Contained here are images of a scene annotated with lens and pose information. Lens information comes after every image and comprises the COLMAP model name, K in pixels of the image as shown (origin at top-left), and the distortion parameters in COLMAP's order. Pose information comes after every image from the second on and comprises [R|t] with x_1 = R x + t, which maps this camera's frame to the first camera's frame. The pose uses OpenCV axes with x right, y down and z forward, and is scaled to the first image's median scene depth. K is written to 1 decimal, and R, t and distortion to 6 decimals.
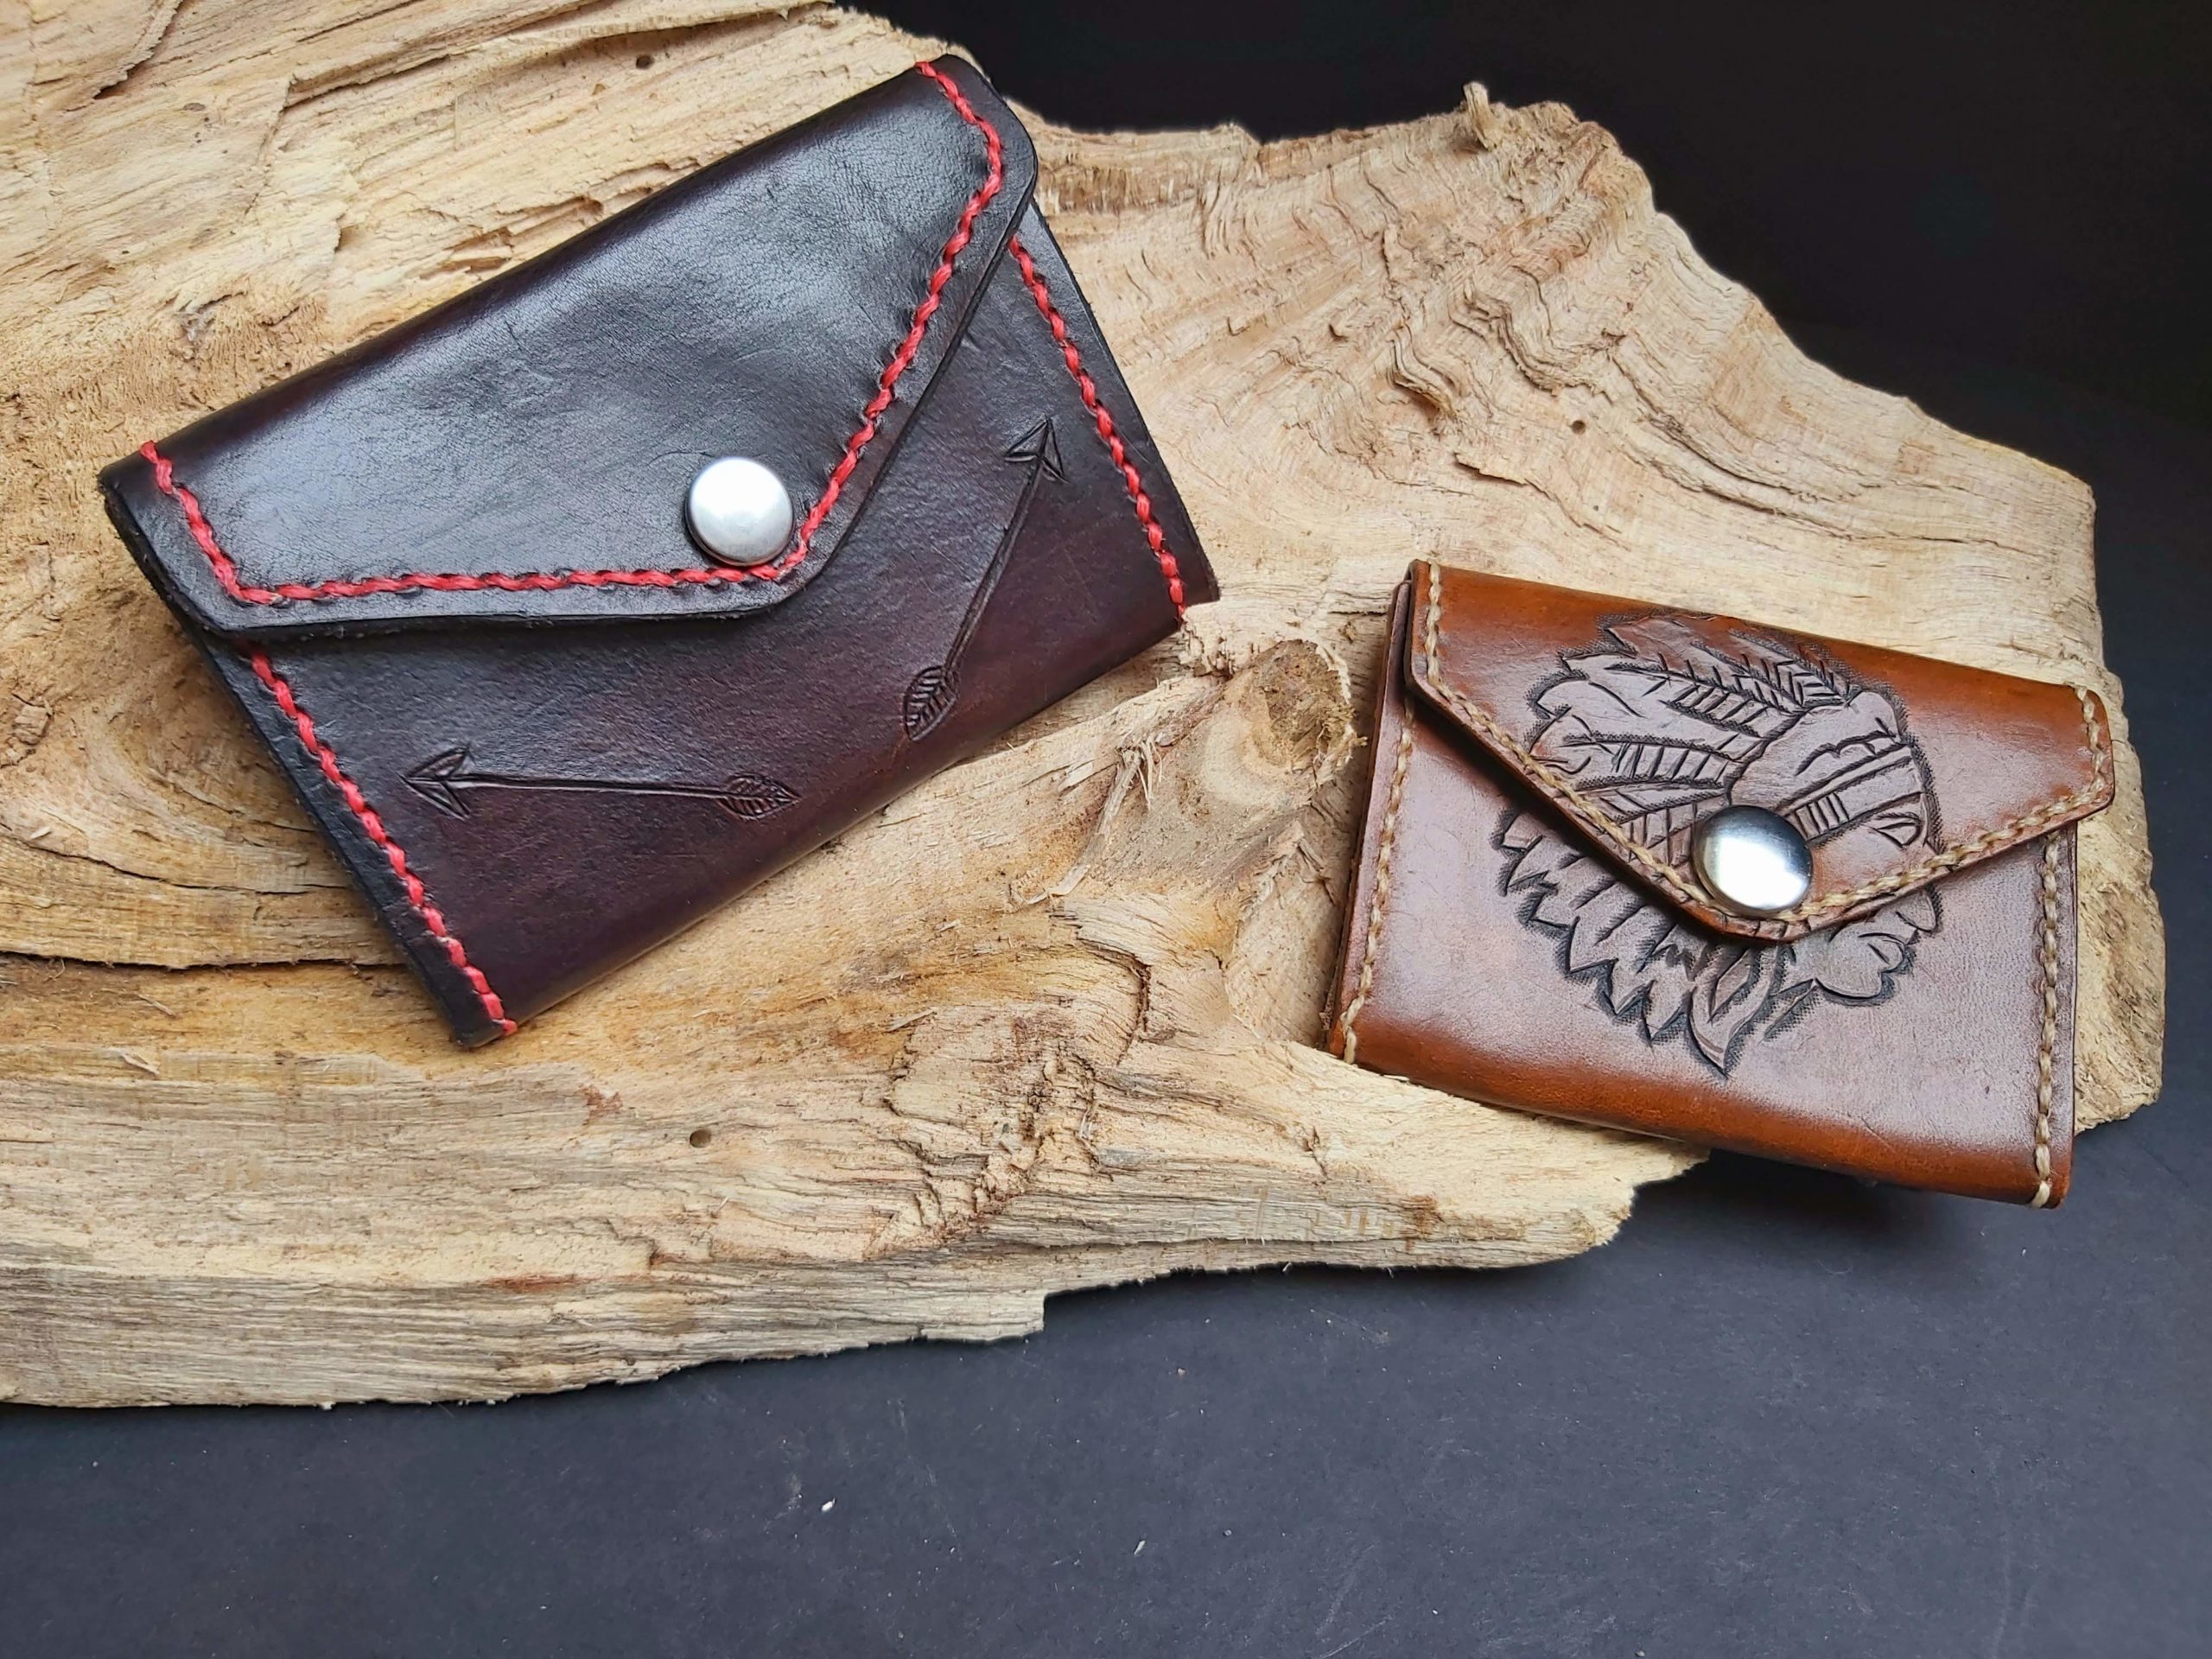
lens RADIAL K [[1762.2, 0, 1103.7], [0, 1762.2, 812.6], [0, 0, 1]] dist [0.048713, -0.140548]
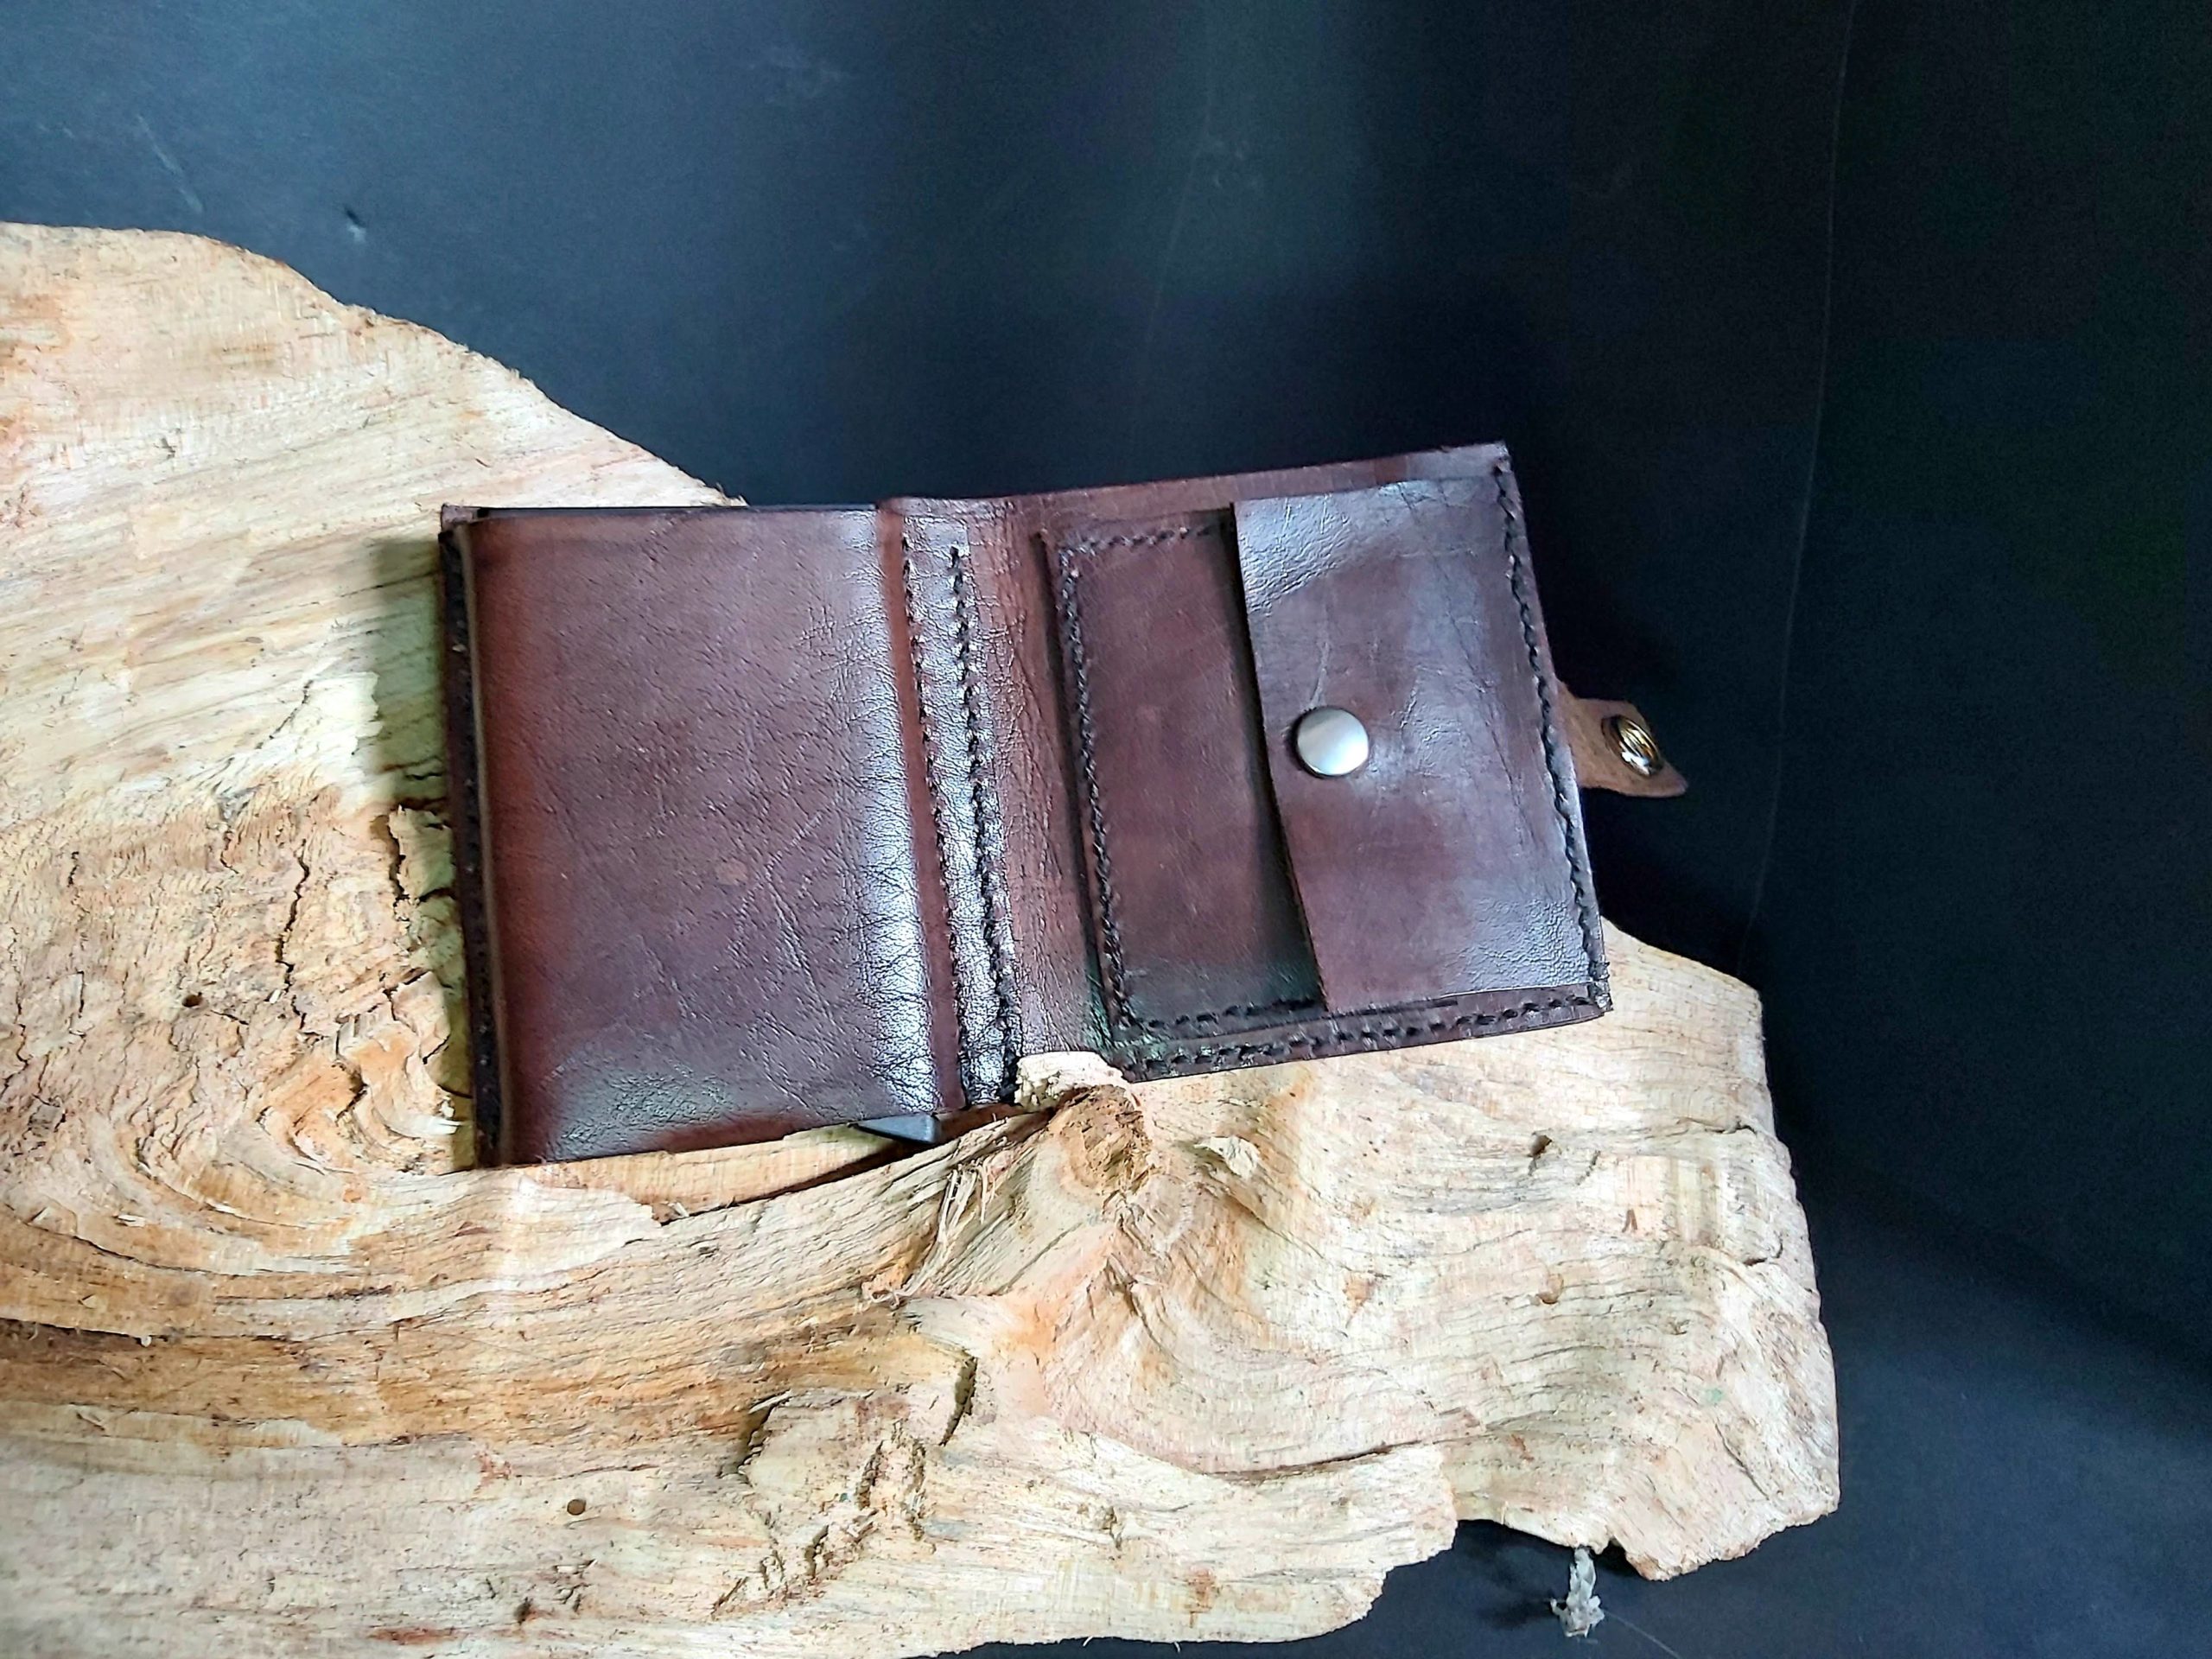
lens RADIAL K [[1732.3, 0, 1113.2], [0, 1732.3, 826.8], [0, 0, 1]] dist [0.041500, -0.118160]
pose [[0.996500, 0.040922, 0.072894, 0.018369], [-0.019795, 0.962698, -0.269852, 0.056815], [-0.081218, 0.267464, 0.960139, -0.226570]]
